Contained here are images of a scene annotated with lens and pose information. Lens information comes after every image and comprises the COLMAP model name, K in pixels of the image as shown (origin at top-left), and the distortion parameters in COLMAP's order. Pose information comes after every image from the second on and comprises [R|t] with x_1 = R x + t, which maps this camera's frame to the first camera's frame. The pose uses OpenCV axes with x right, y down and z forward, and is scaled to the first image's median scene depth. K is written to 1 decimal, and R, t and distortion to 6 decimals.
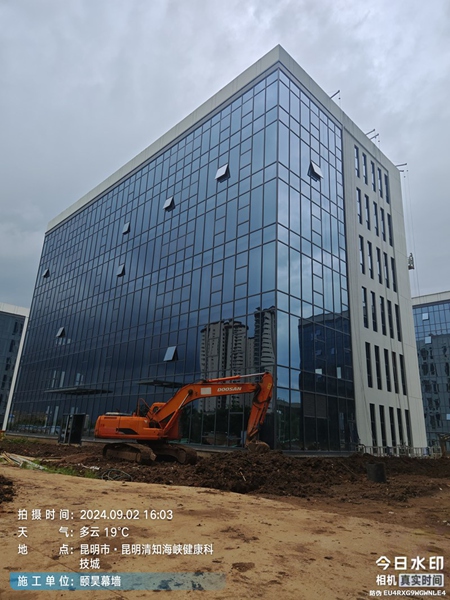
lens RADIAL K [[416.4, 0, 227.0], [0, 416.4, 301.2], [0, 0, 1]] dist [0.025160, -0.004018]
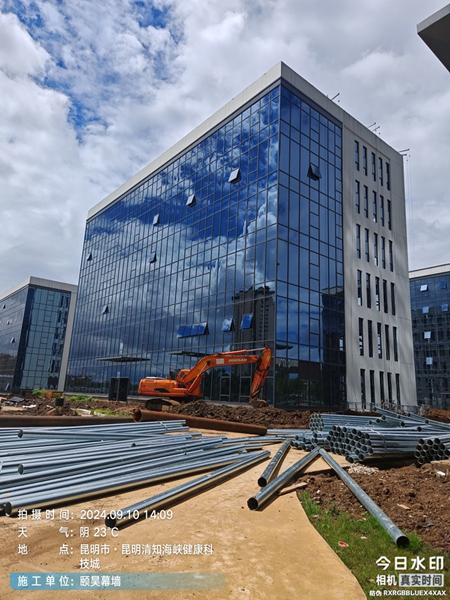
lens RADIAL K [[416.4, 0, 227.0], [0, 416.4, 301.2], [0, 0, 1]] dist [0.025160, -0.004018]
pose [[0.996855, -0.015536, -0.077711, 0.050298], [0.022234, 0.996039, 0.086092, -0.055530], [0.076066, -0.087549, 0.993252, -0.187668]]
